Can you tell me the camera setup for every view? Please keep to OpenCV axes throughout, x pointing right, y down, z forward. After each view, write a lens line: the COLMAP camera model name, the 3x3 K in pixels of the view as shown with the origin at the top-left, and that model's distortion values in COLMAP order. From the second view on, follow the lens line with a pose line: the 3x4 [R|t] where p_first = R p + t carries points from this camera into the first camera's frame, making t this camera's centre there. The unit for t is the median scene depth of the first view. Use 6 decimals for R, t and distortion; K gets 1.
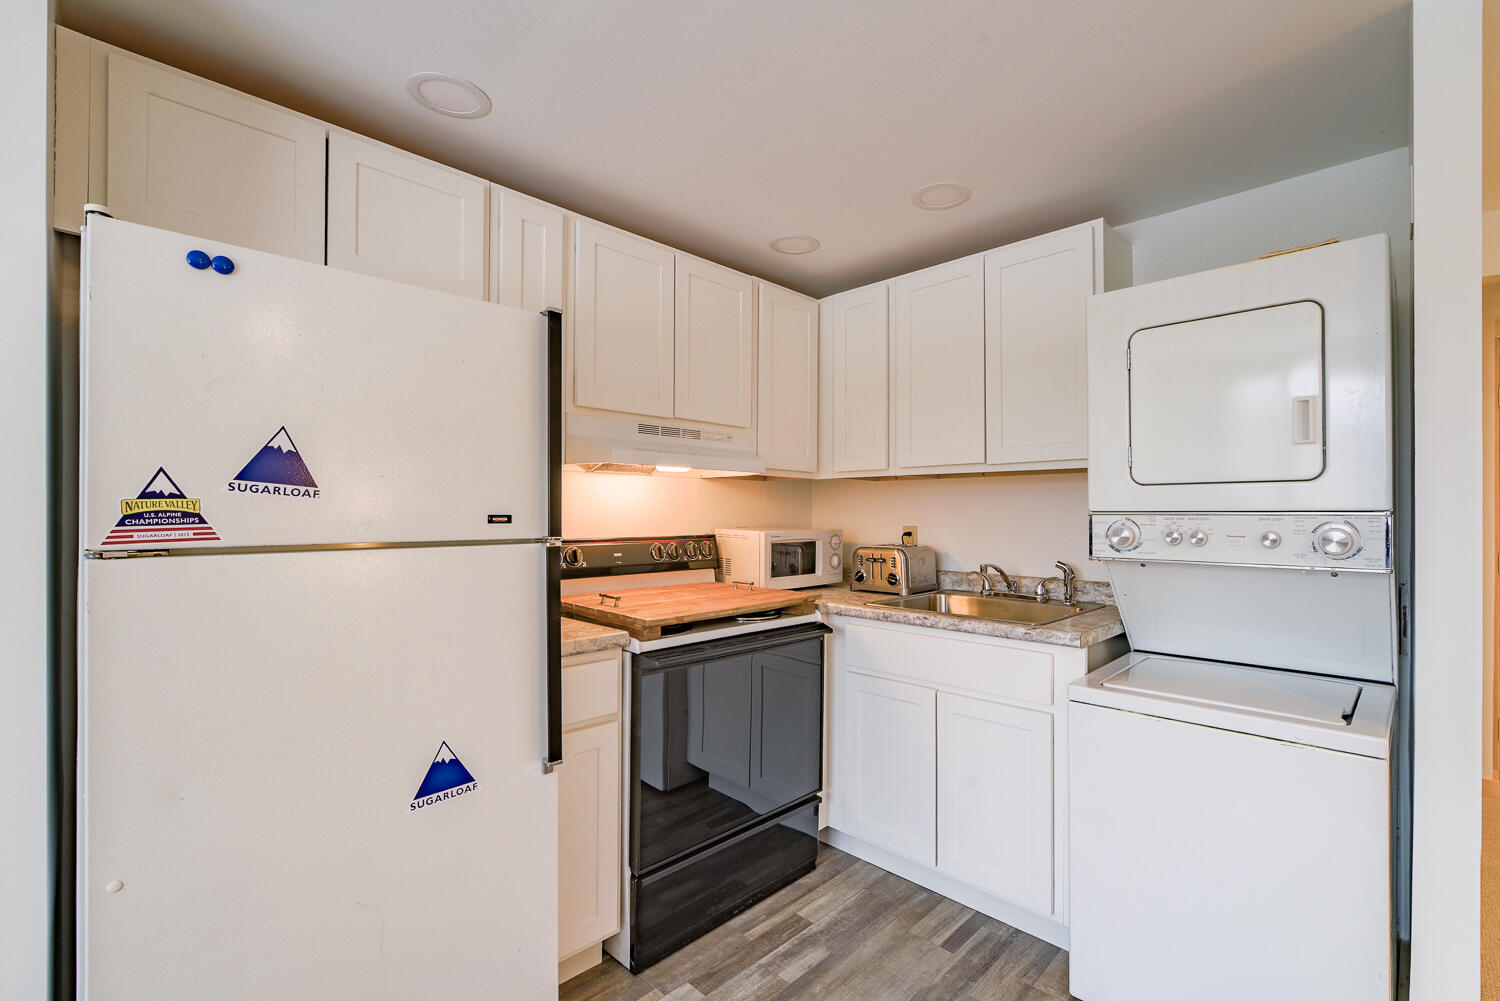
lens RADIAL K [[652.5, 0, 750.8], [0, 652.5, 504.1], [0, 0, 1]] dist [-0.003496, 0.000036]
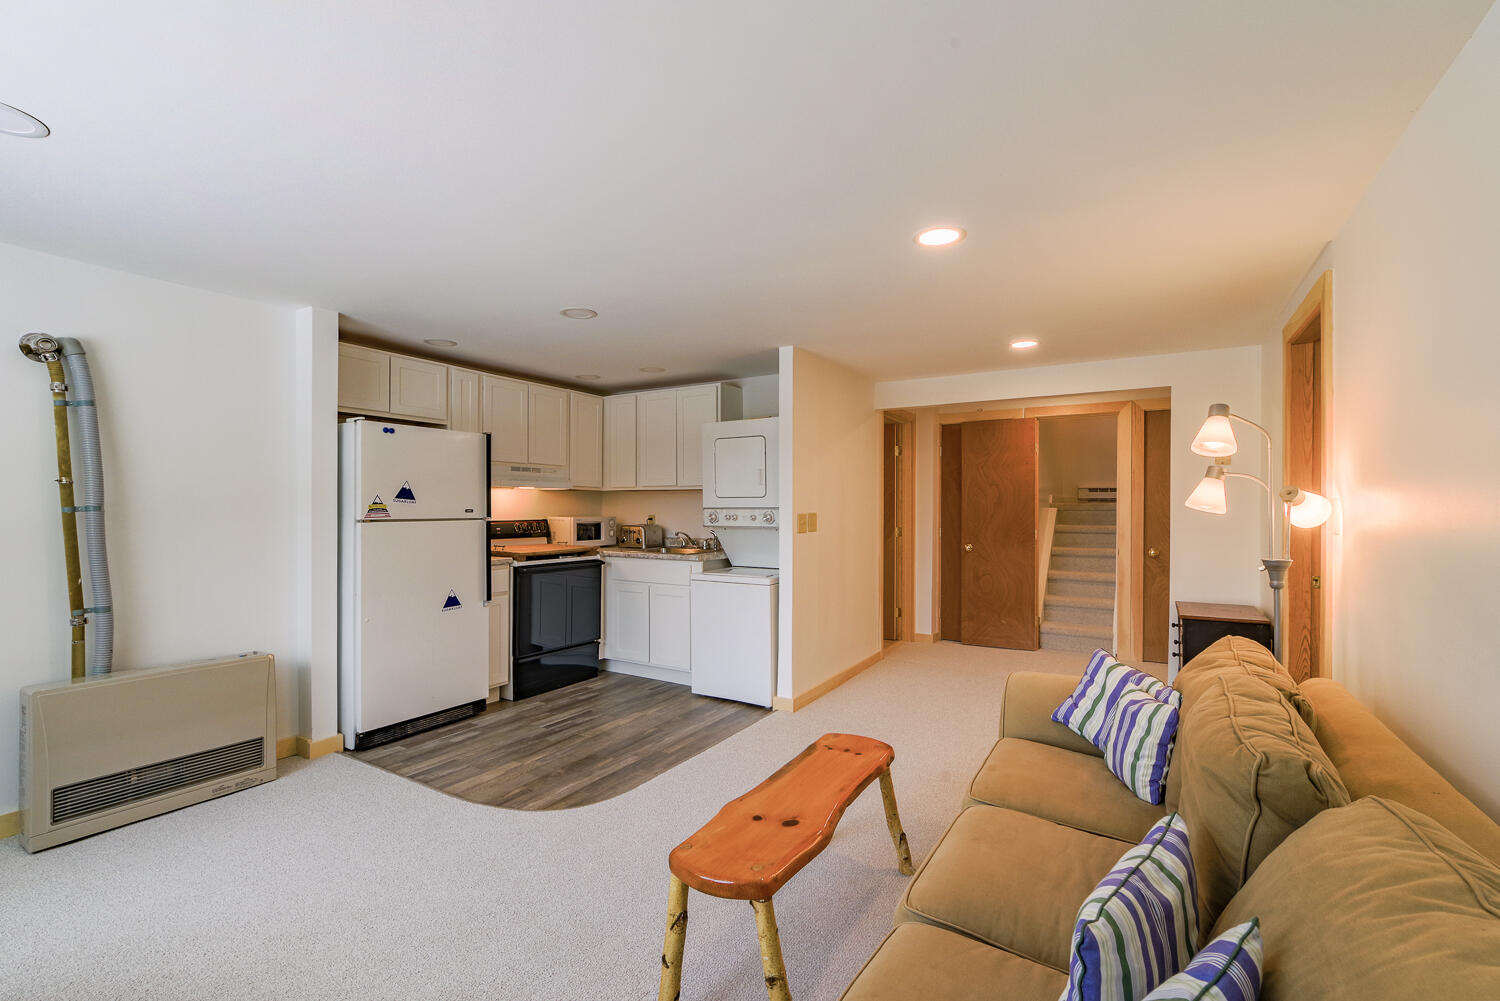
lens RADIAL K [[652.5, 0, 744.9], [0, 652.5, 505.8], [0, 0, 1]] dist [-0.003496, 0.000036]
pose [[0.967003, -0.000227, 0.254764, 0.022979], [-0.002333, 0.999950, 0.009745, -0.017210], [-0.254753, -0.010018, 0.966954, -1.213680]]
